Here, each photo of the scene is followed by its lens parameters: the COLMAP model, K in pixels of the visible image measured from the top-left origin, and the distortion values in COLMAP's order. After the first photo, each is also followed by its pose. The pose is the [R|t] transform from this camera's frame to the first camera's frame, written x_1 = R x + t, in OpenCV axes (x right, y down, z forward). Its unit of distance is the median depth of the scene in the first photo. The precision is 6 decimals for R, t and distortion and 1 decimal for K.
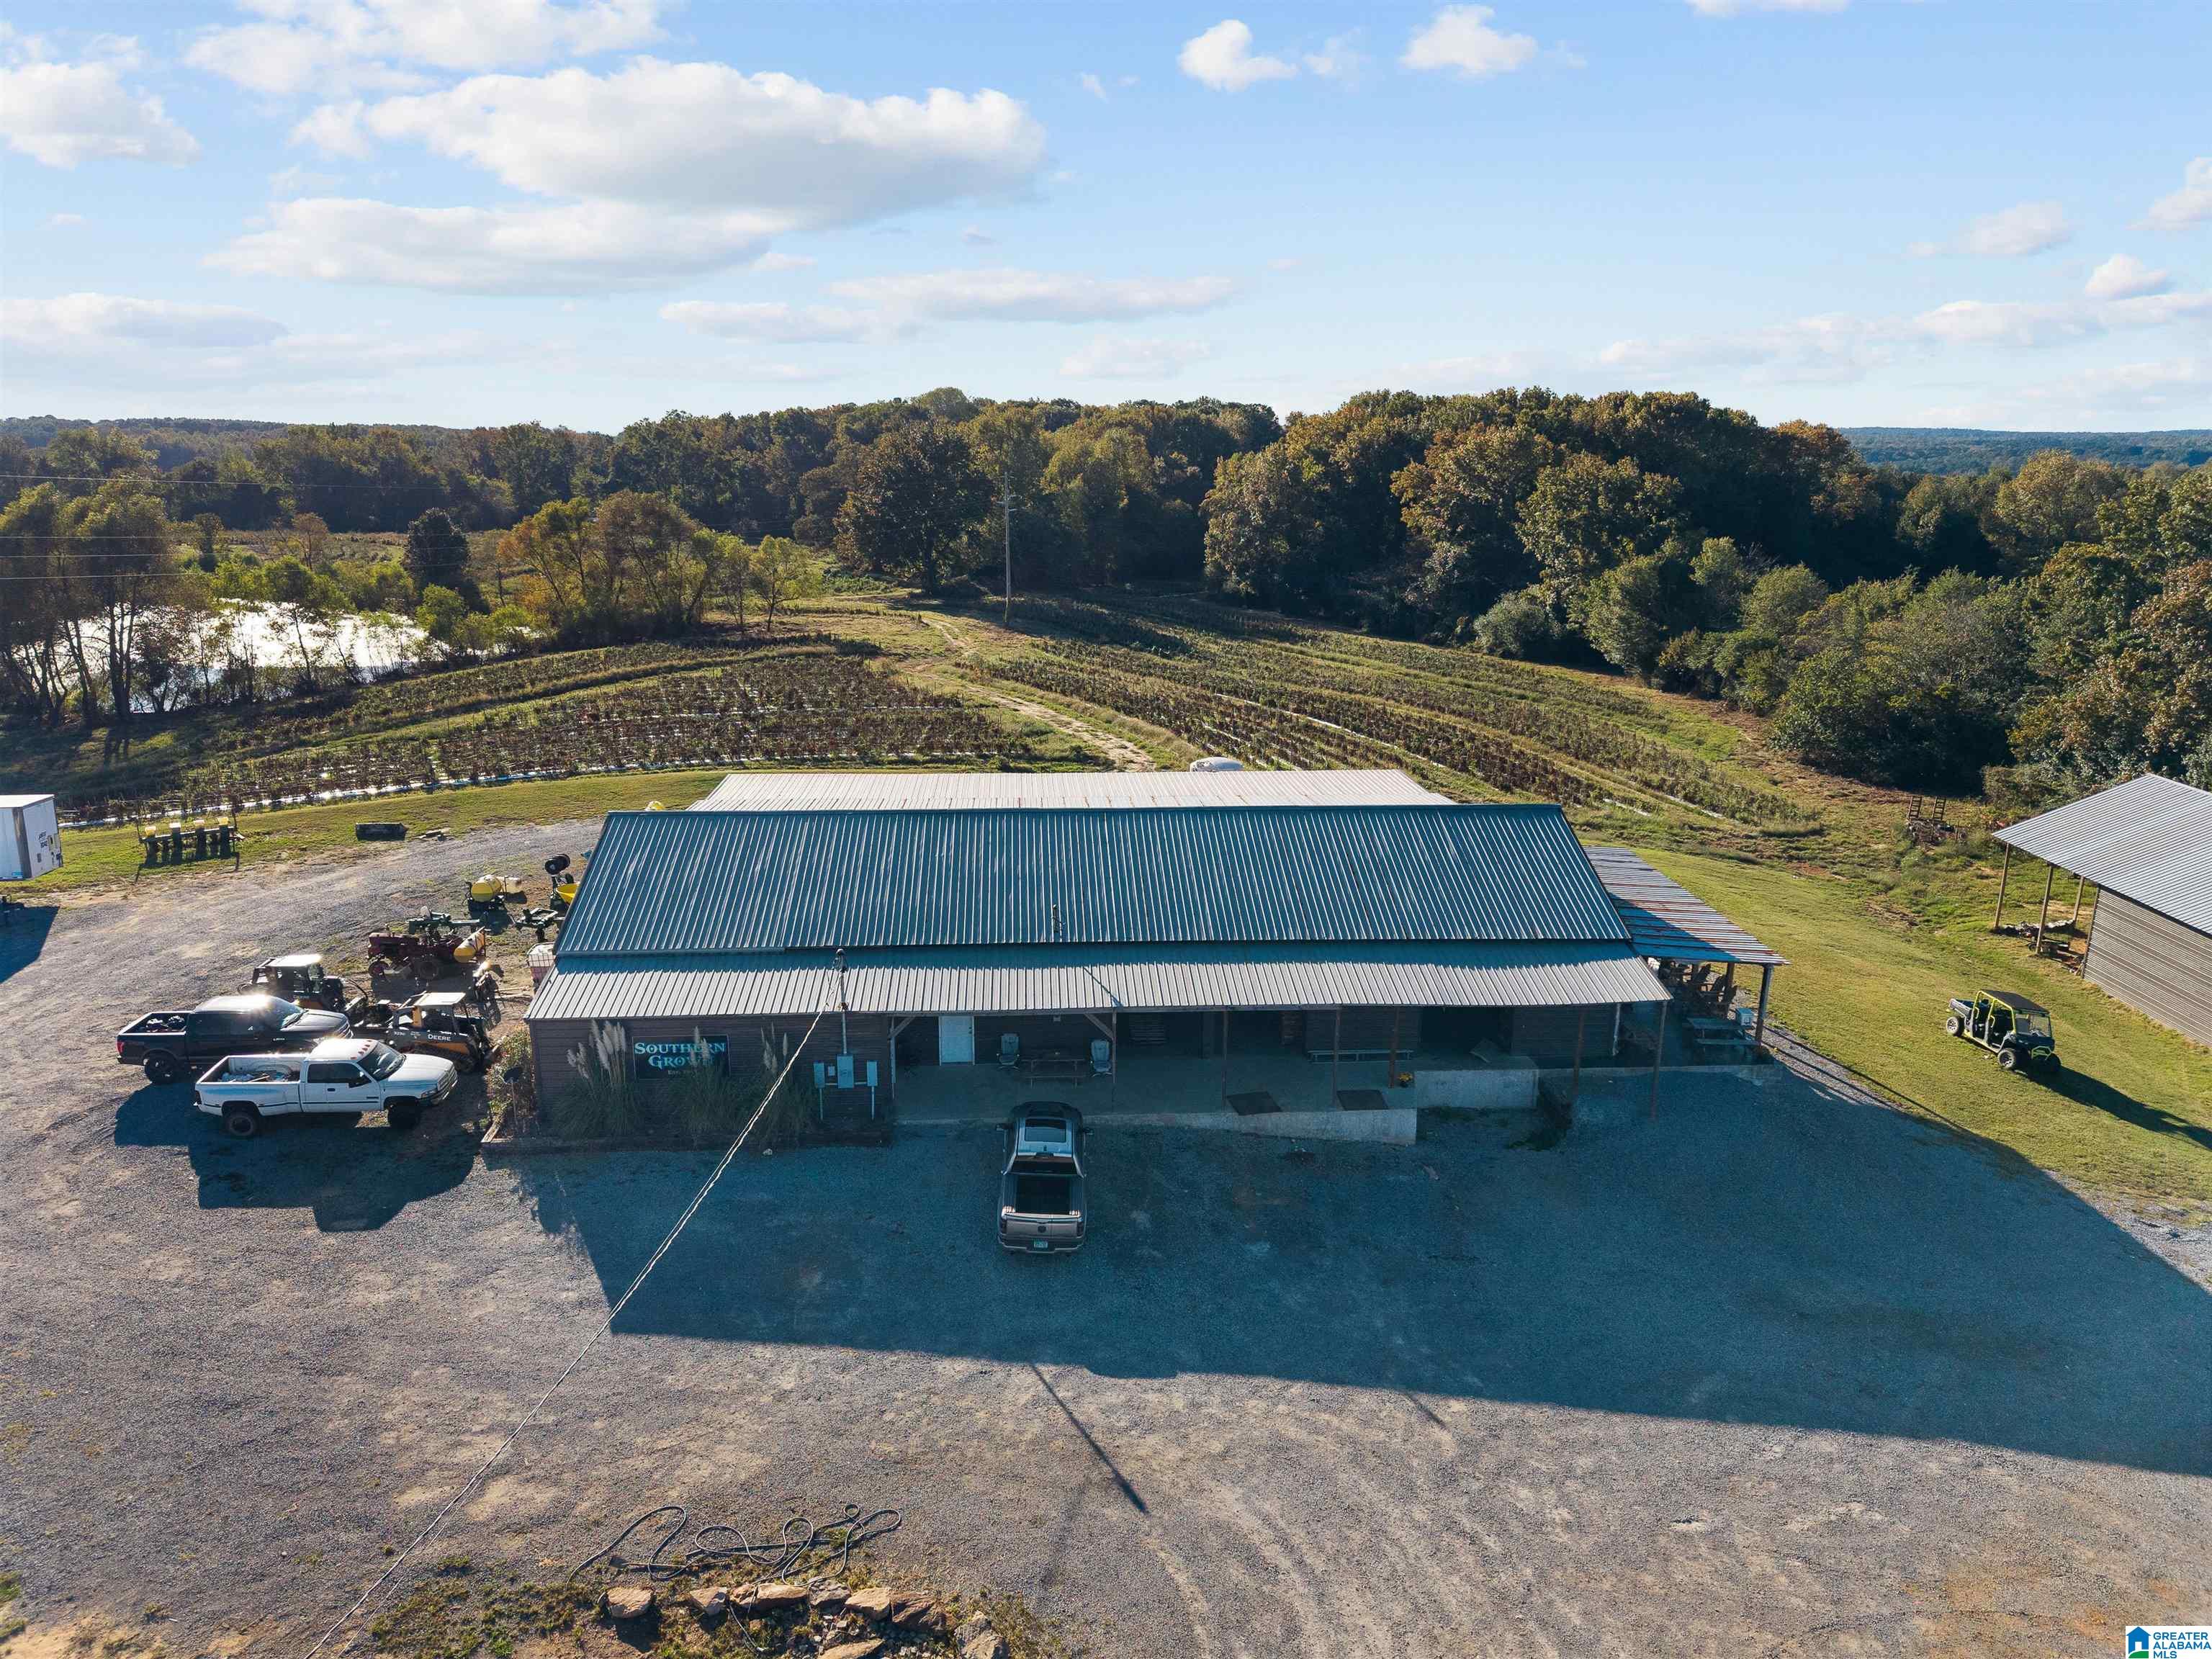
lens RADIAL K [[1476.6, 0, 1107.7], [0, 1476.6, 862.0], [0, 0, 1]] dist [0.042551, -0.054266]
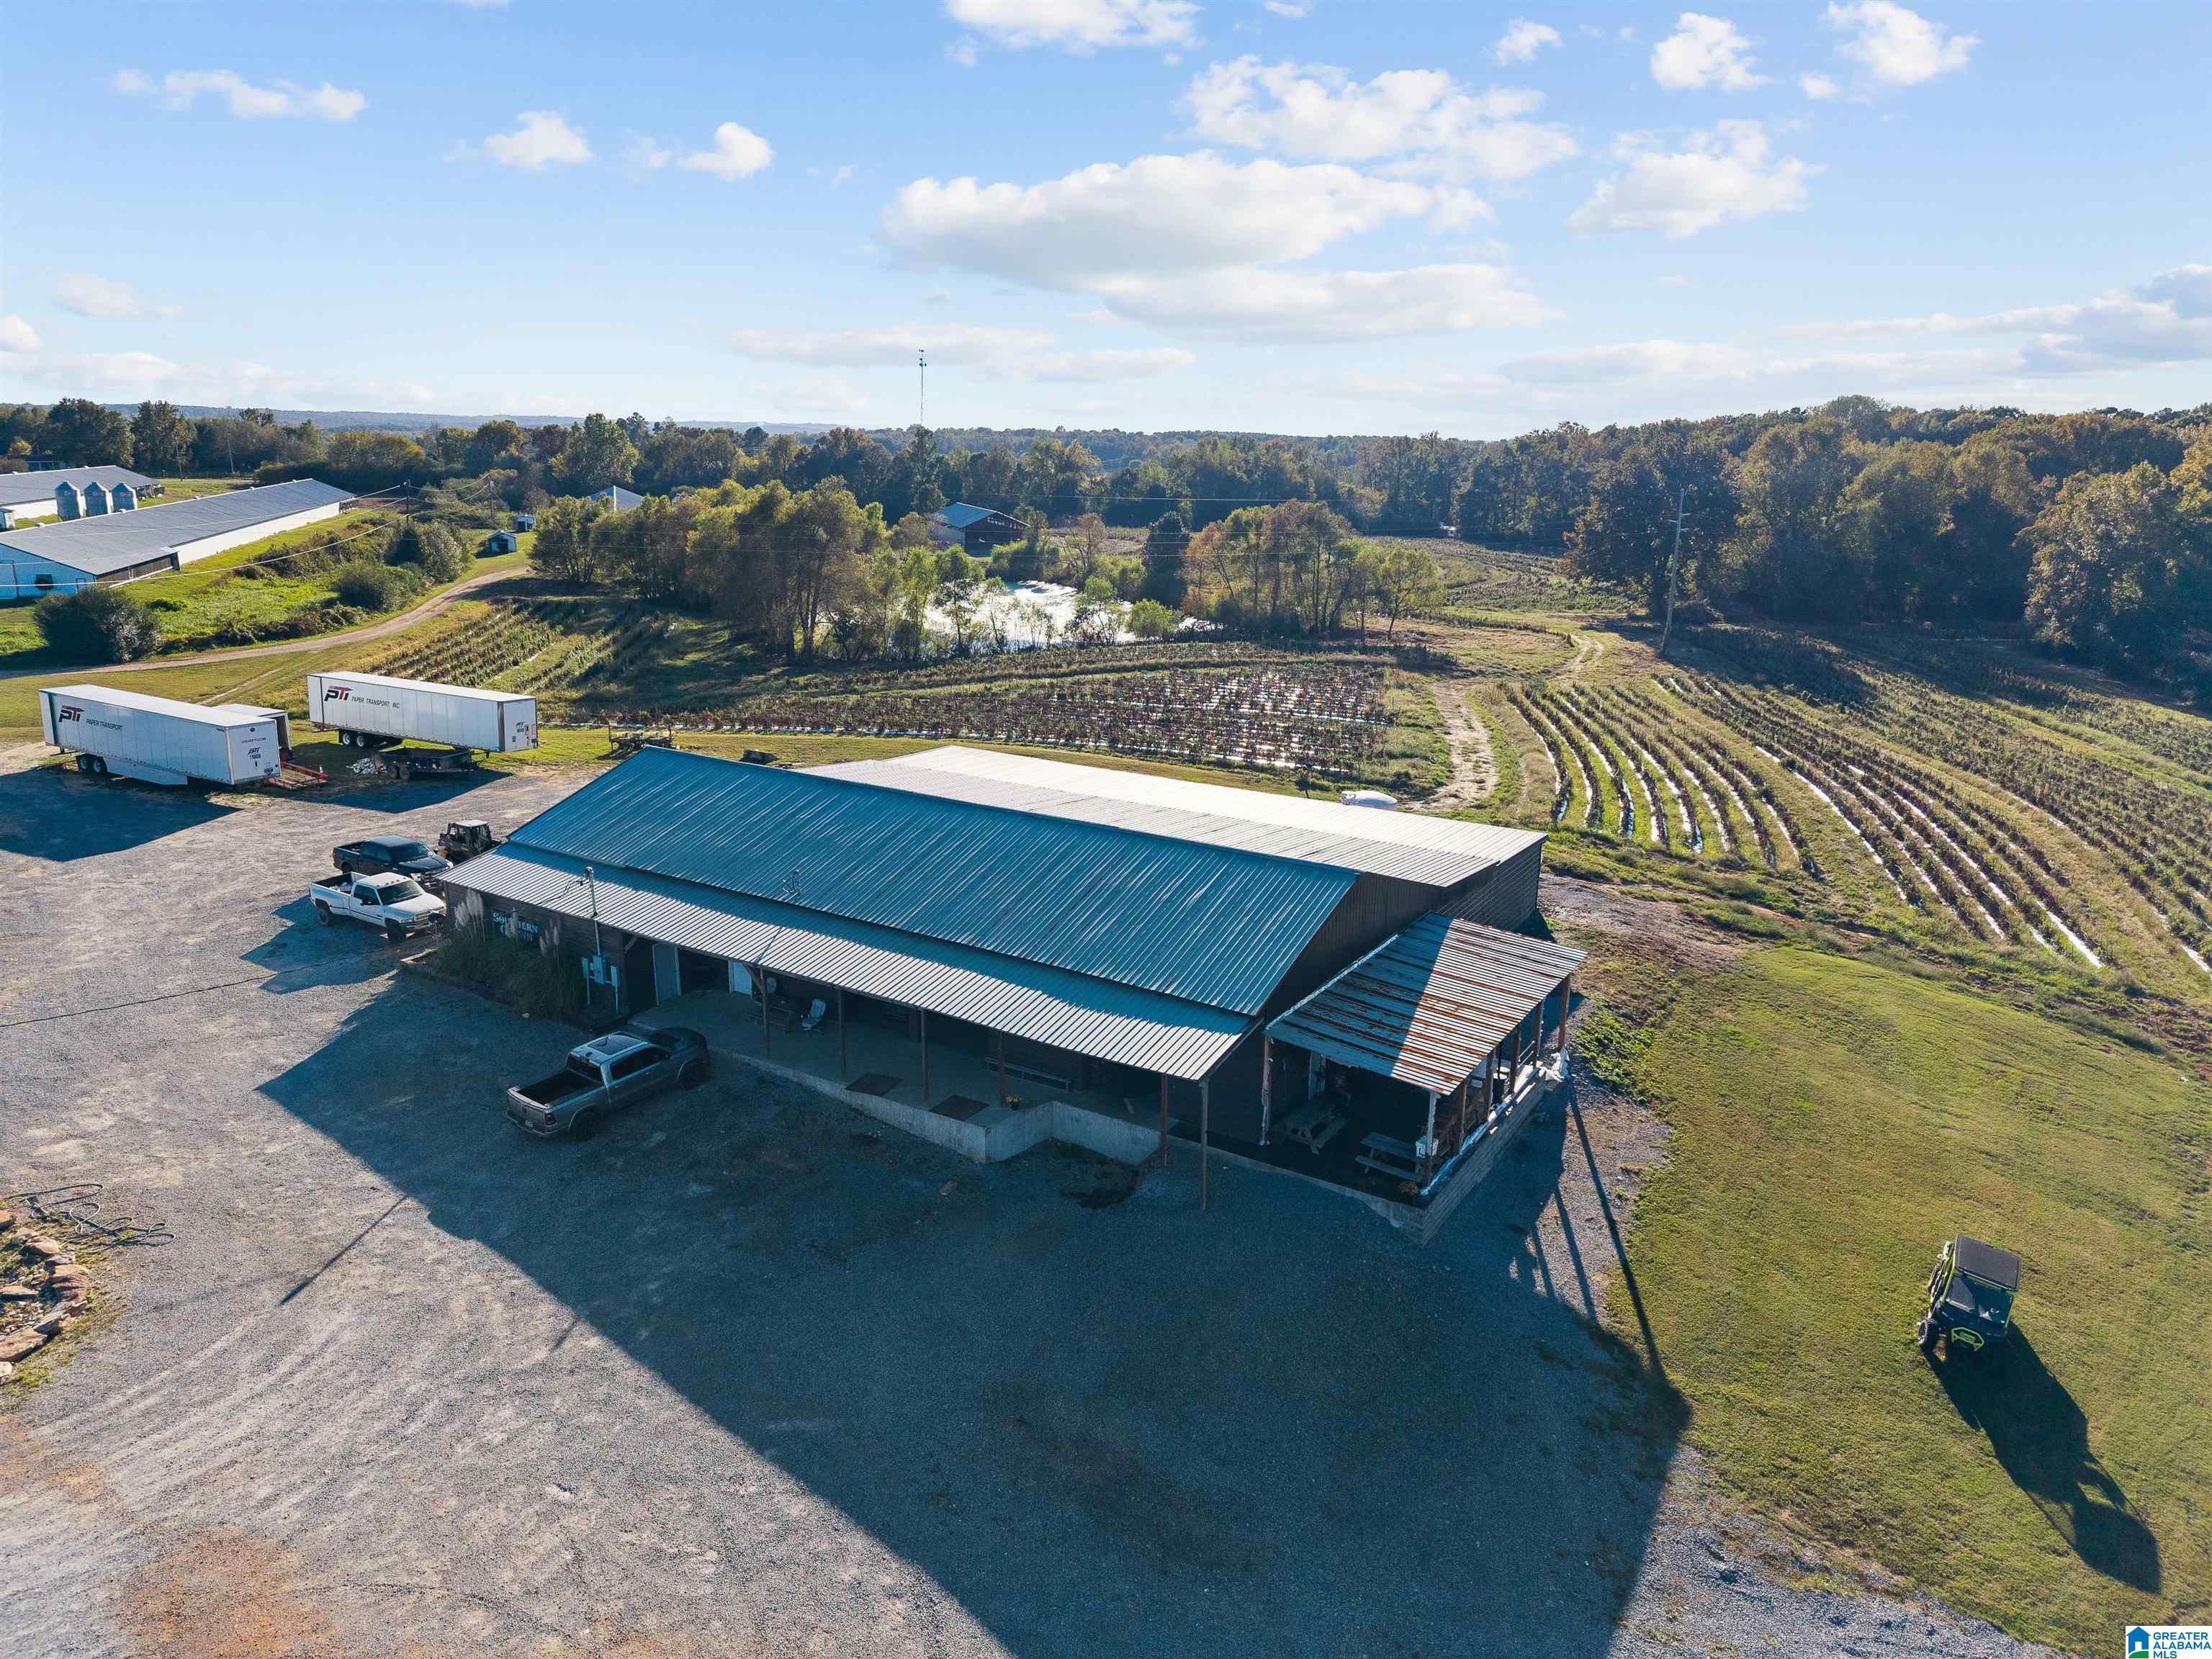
lens RADIAL K [[1476.6, 0, 1107.7], [0, 1476.6, 862.0], [0, 0, 1]] dist [0.042551, -0.054266]
pose [[0.808242, 0.165689, -0.565060, 0.196508], [-0.169859, 0.984409, 0.045691, -0.016811], [0.563820, 0.059051, 0.823784, 0.053684]]
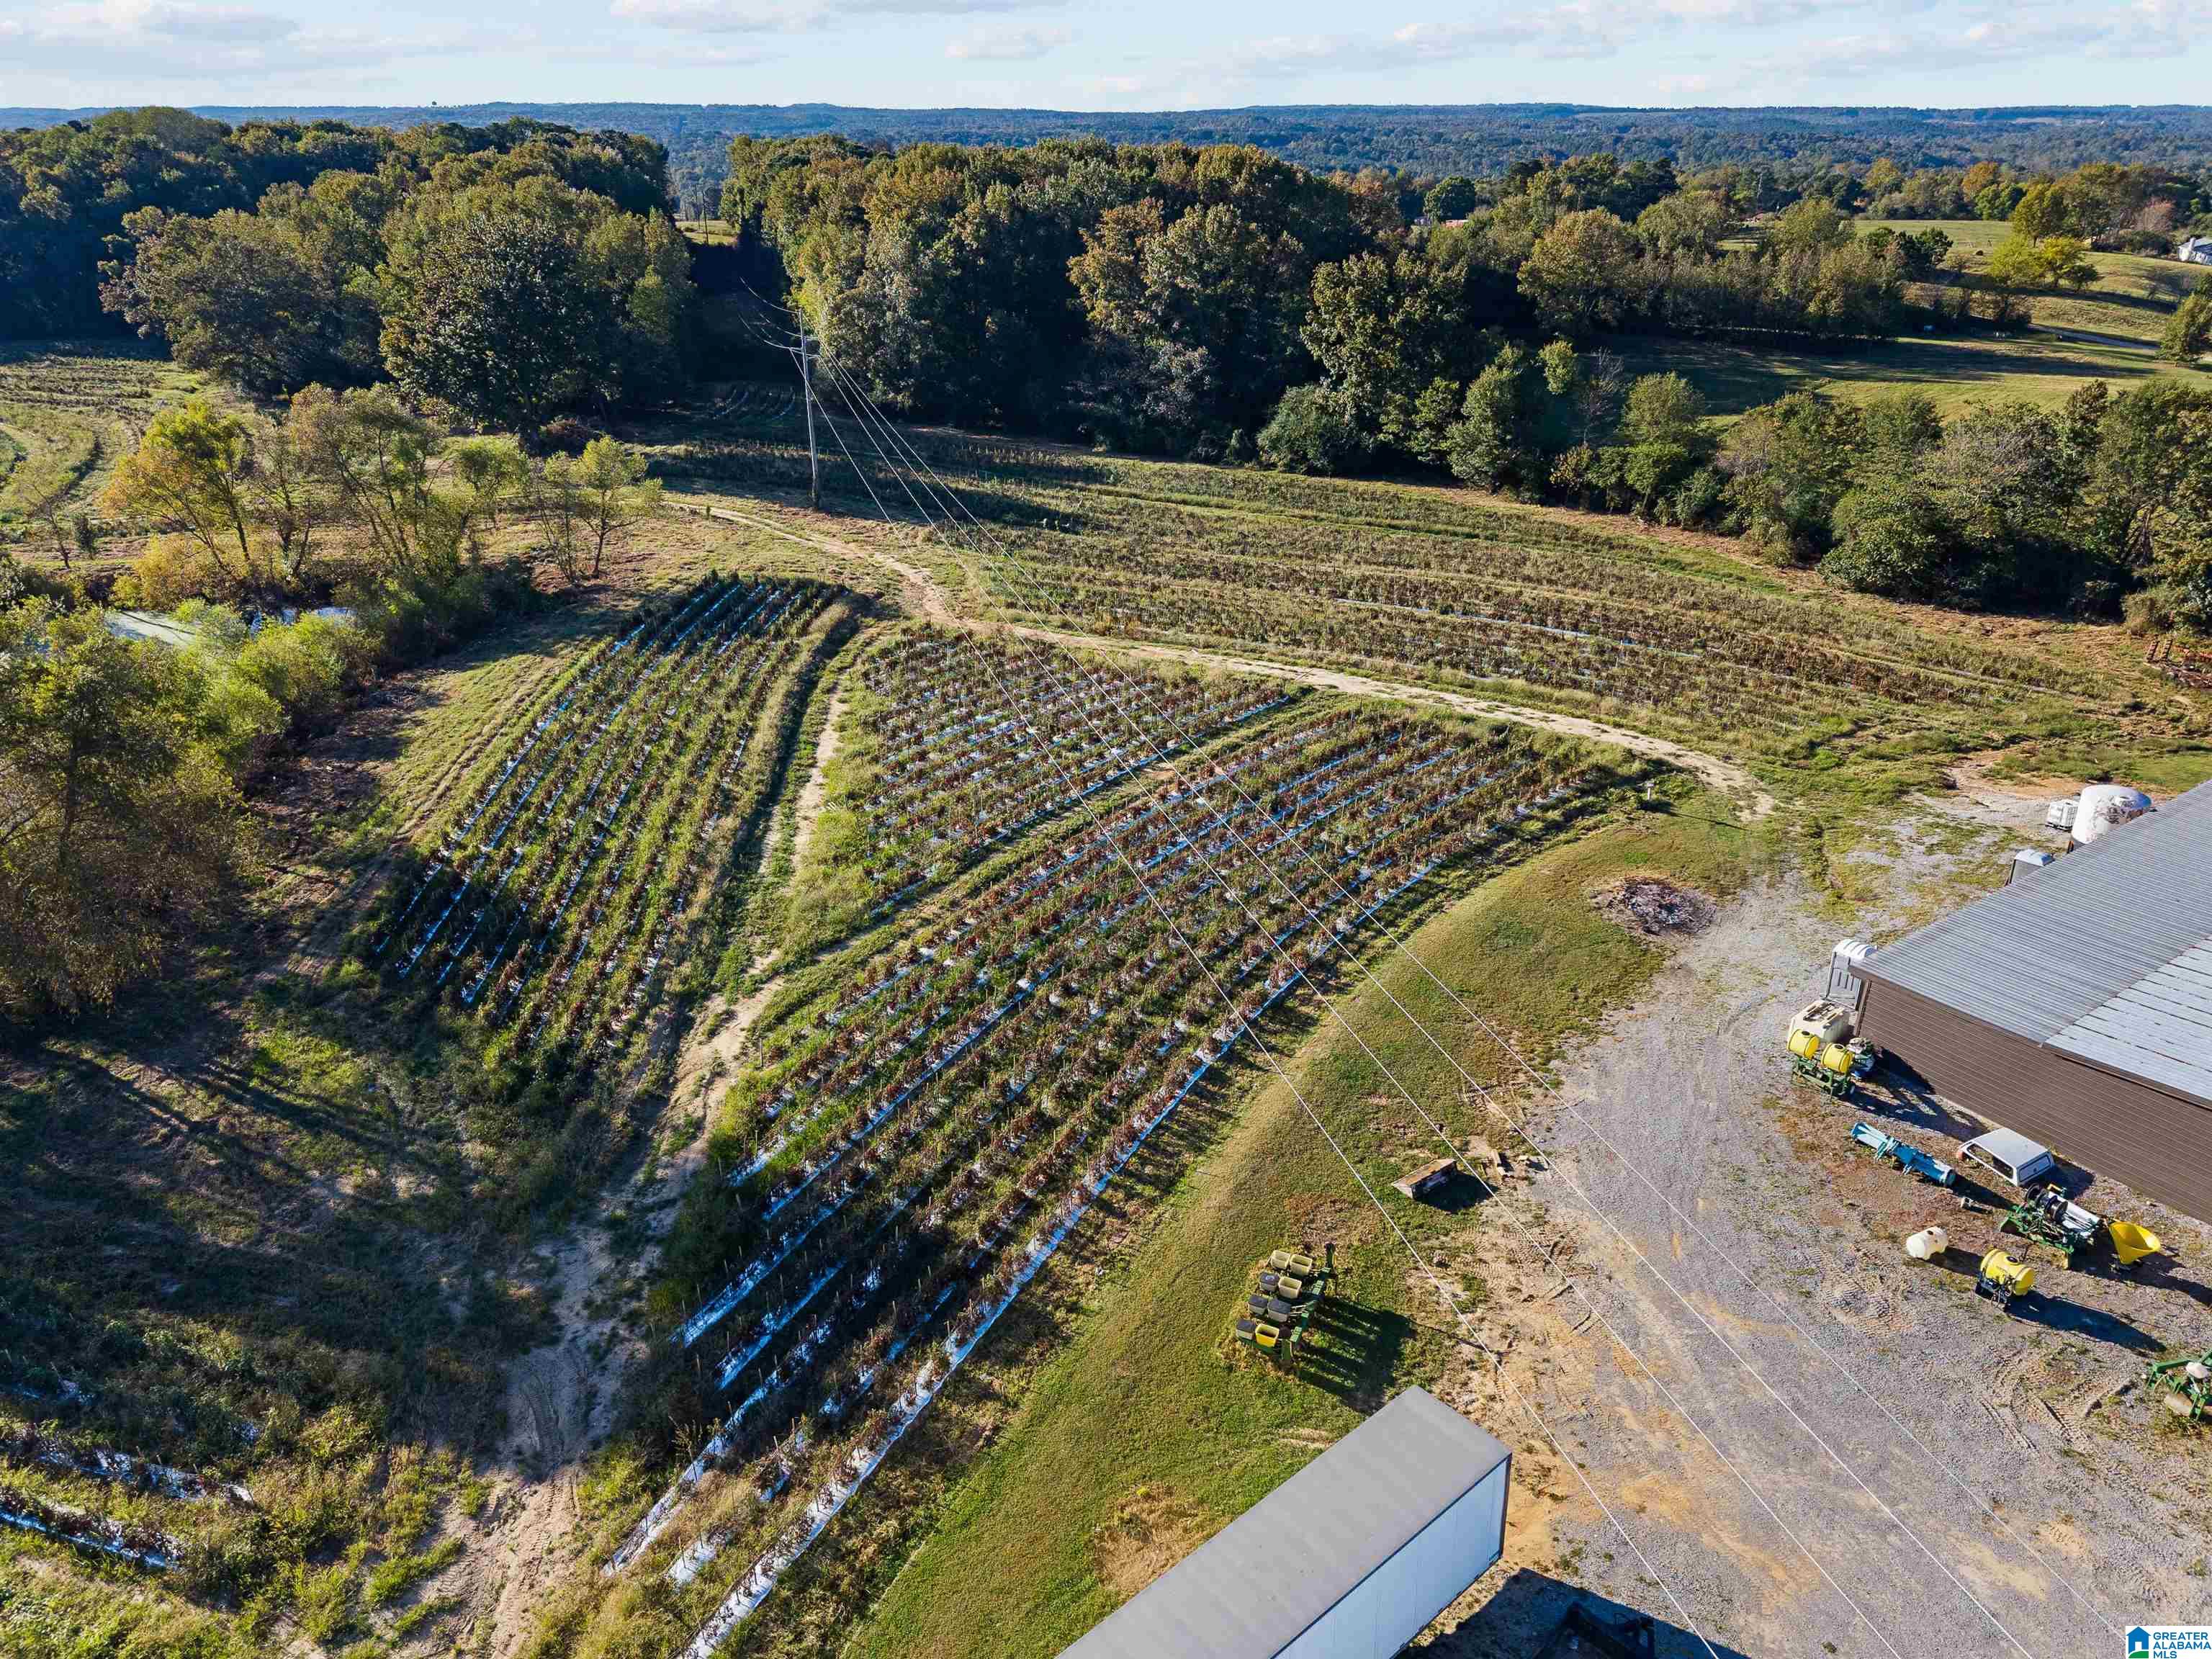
lens RADIAL K [[1476.6, 0, 1107.7], [0, 1476.6, 862.0], [0, 0, 1]] dist [0.042551, -0.054266]
pose [[0.854732, -0.231384, 0.464645, -0.358805], [0.144418, 0.965812, 0.215293, -0.123828], [-0.498575, -0.116915, 0.858926, 0.213710]]
